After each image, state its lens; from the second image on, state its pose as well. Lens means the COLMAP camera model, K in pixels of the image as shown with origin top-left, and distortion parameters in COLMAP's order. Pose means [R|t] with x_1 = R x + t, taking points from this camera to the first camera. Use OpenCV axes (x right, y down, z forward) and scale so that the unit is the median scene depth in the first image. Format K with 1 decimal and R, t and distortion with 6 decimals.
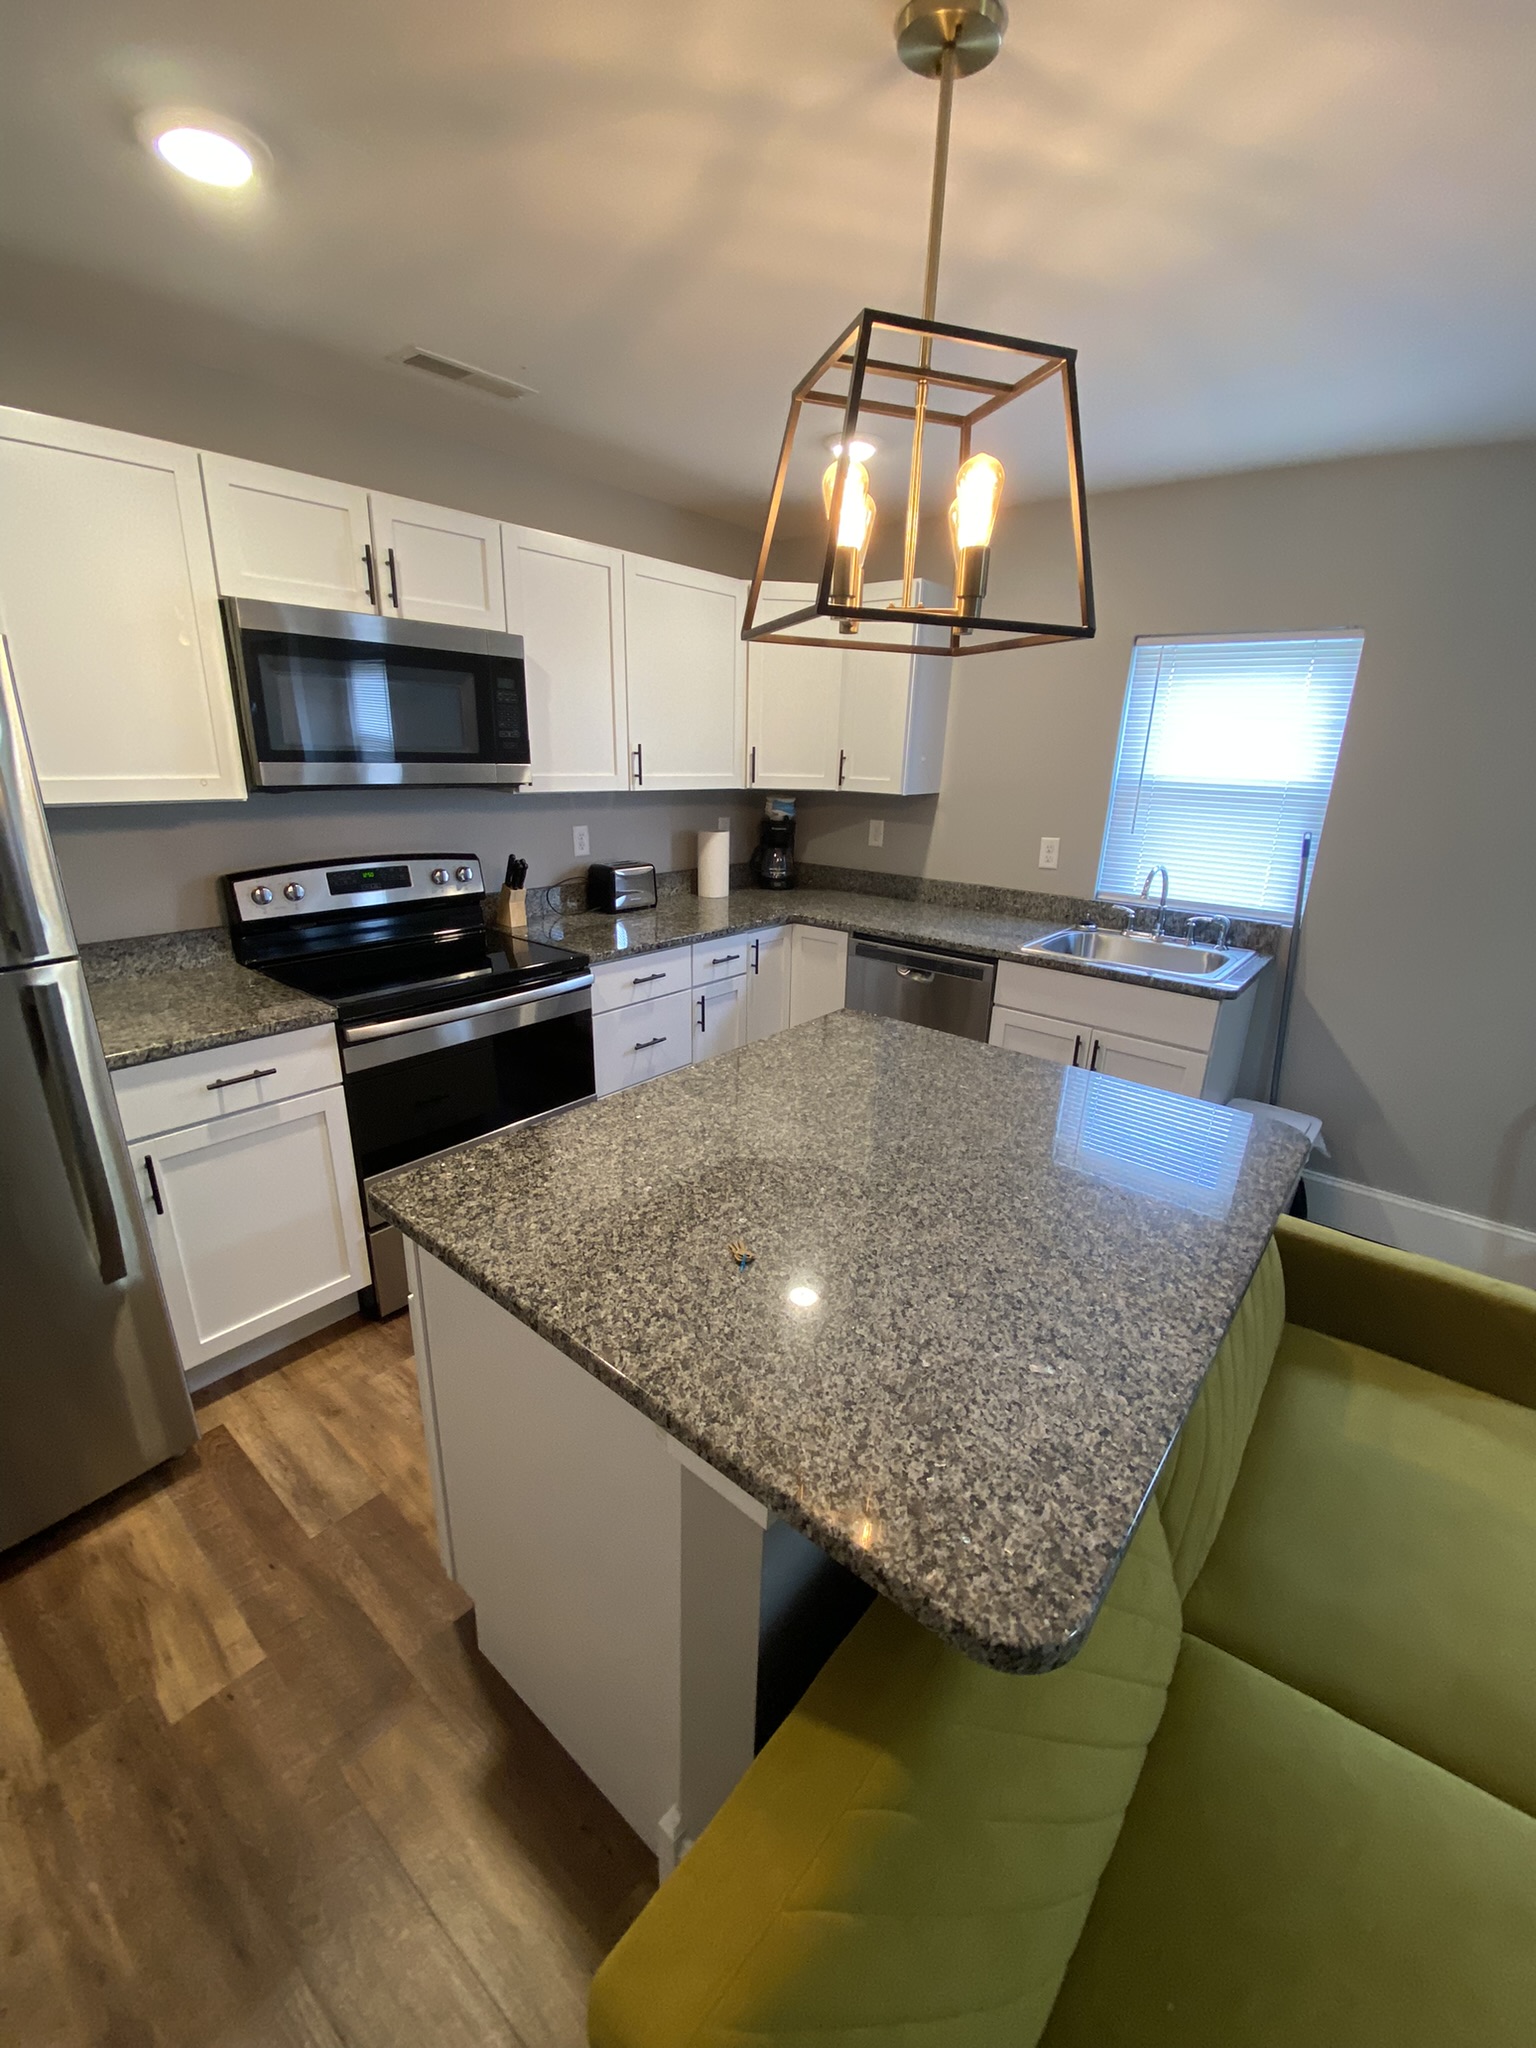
lens RADIAL K [[823.9, 0, 792.1], [0, 823.9, 994.1], [0, 0, 1]] dist [0.000360, -0.000030]
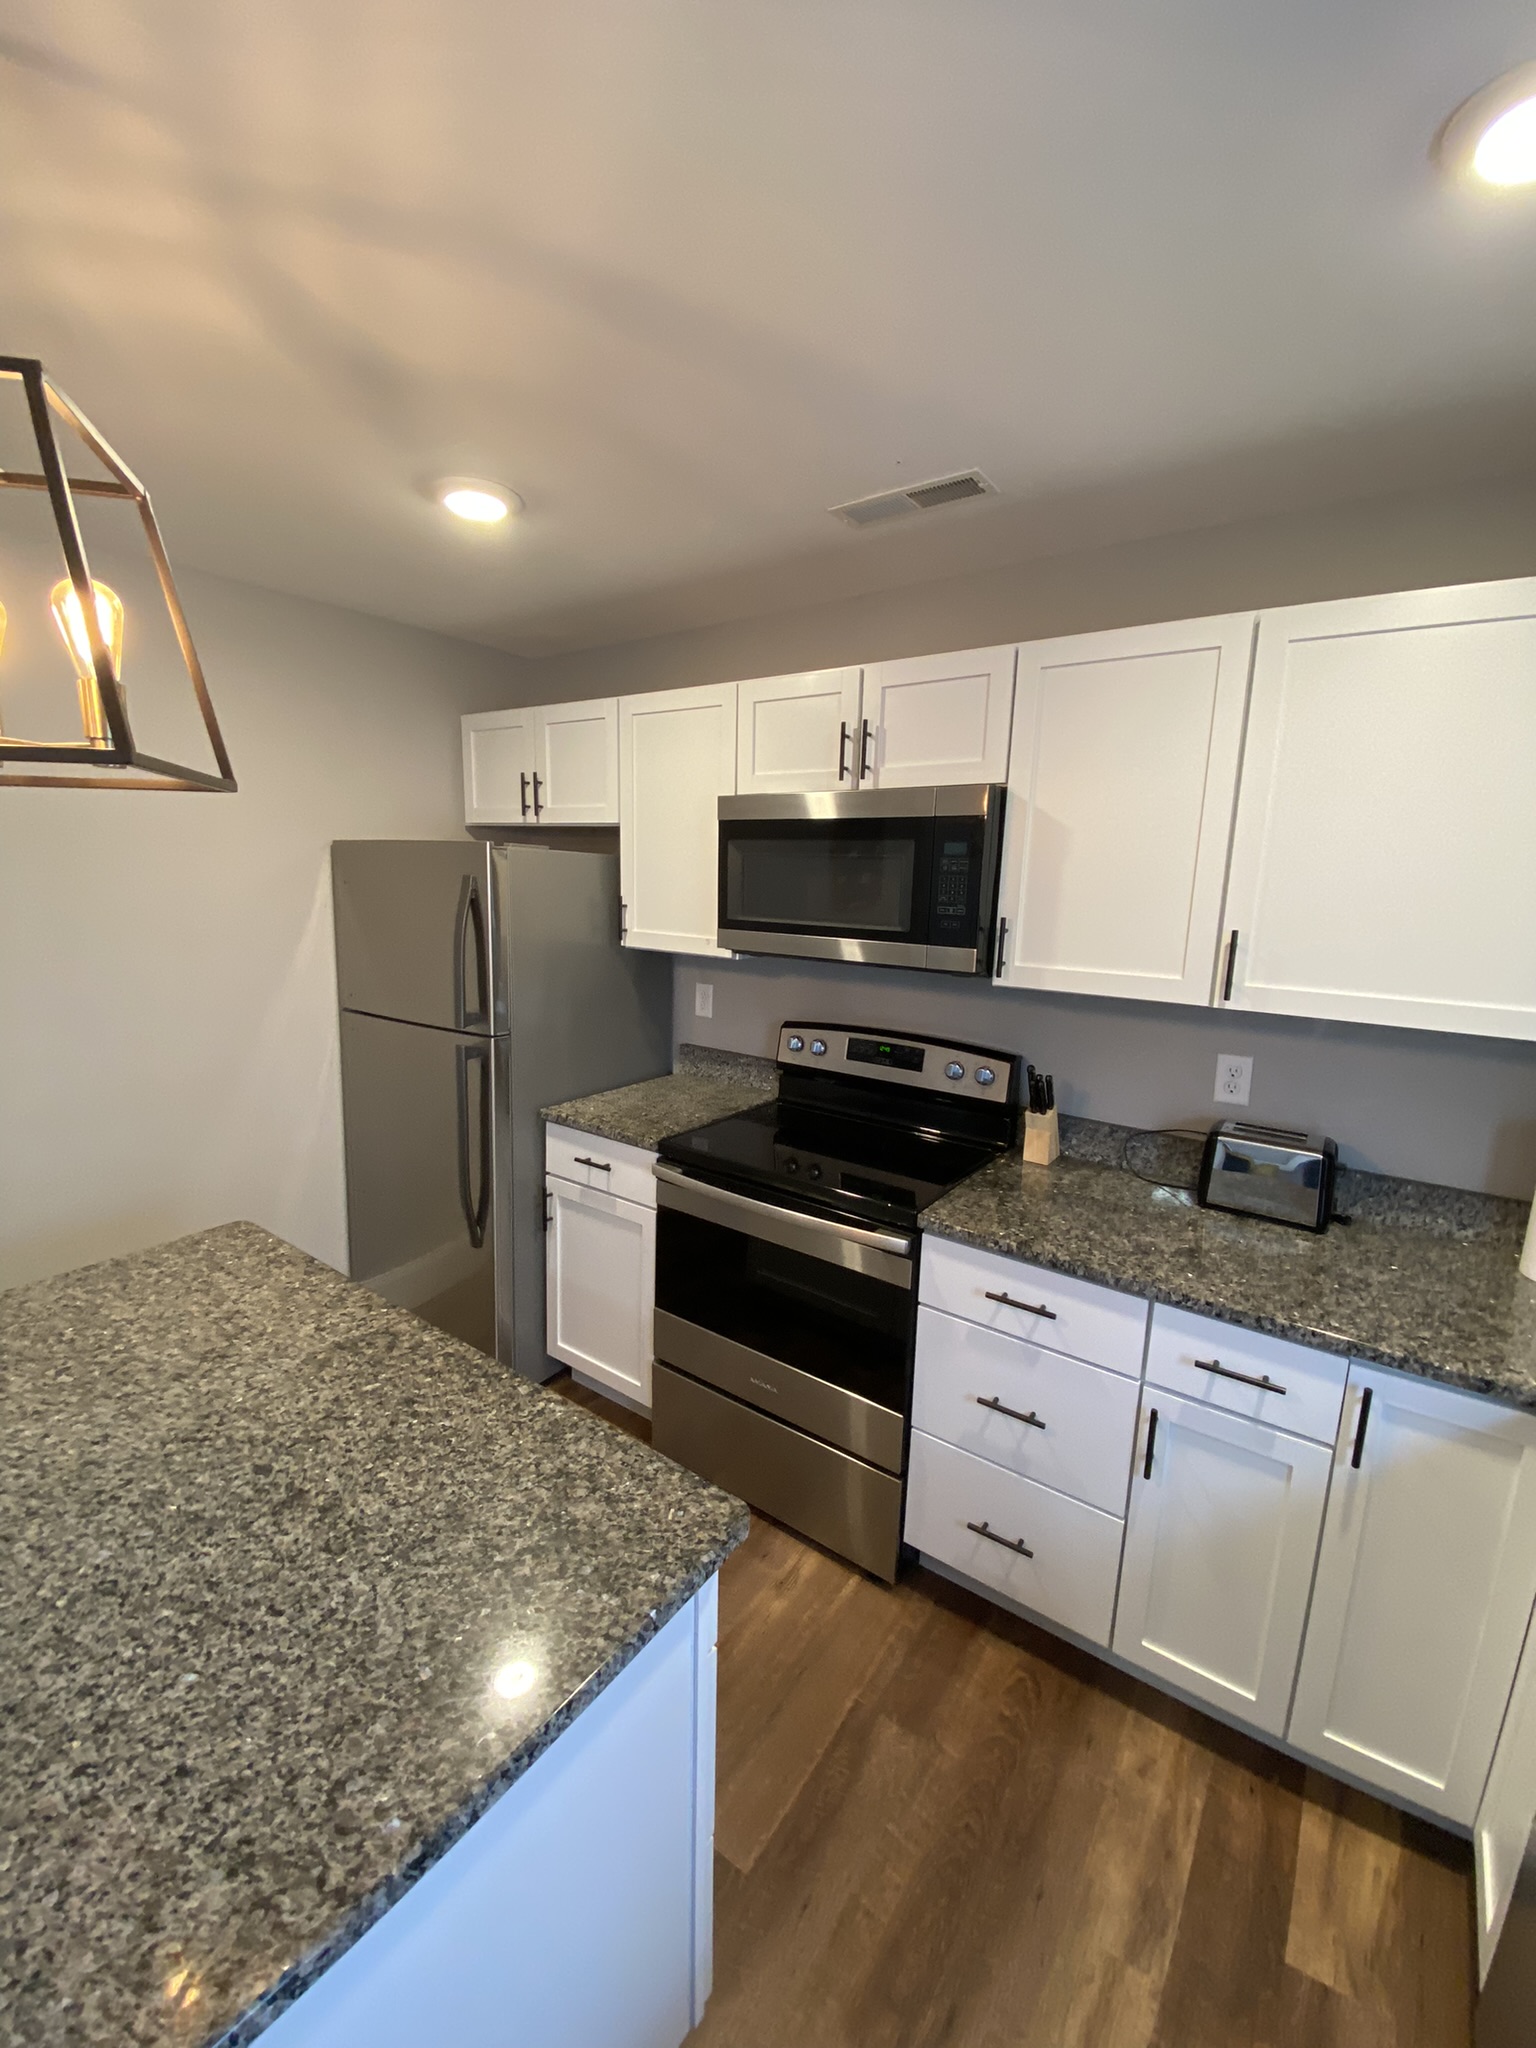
lens RADIAL K [[815.8, 0, 772.0], [0, 815.8, 1009.5], [0, 0, 1]] dist [0.023053, -0.025314]
pose [[0.062712, 0.136121, -0.988705, 0.413484], [-0.312111, 0.943642, 0.110120, -0.255695], [0.947973, 0.301681, 0.101662, 0.782287]]
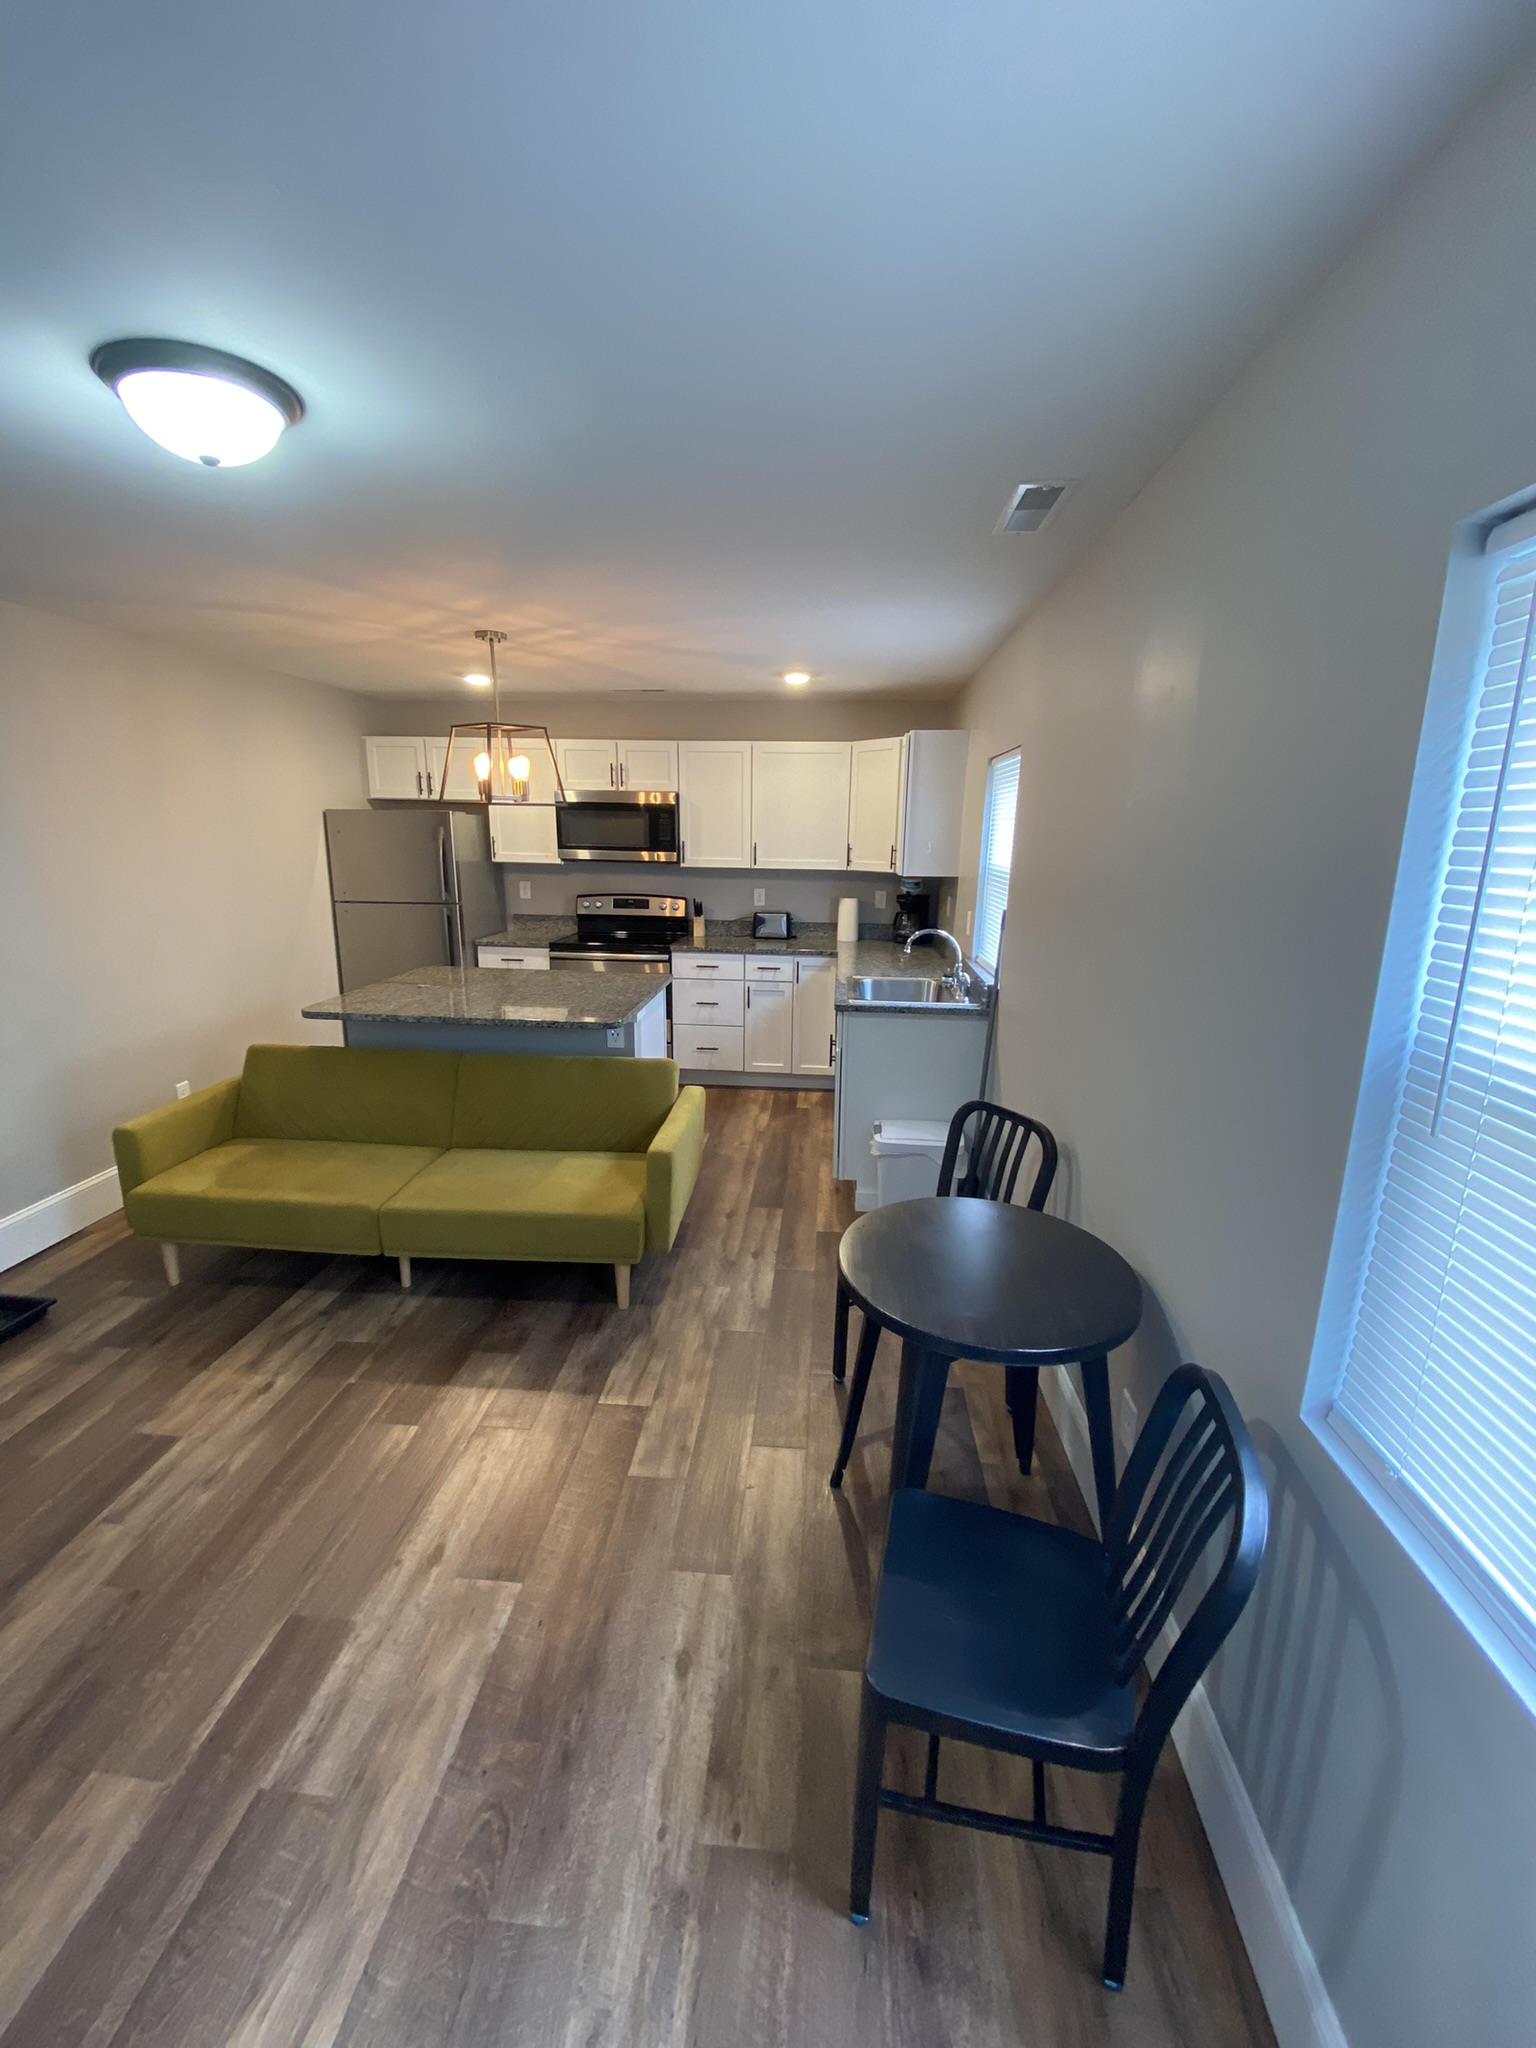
lens RADIAL K [[825.1, 0, 768.0], [0, 825.1, 1024.0], [0, 0, 1]] dist [0.058729, -0.000084]
pose [[0.561157, 0.167220, -0.810642, 1.593292], [-0.235796, 0.971095, 0.037092, 0.006513], [0.793413, 0.170332, 0.584366, 0.047016]]
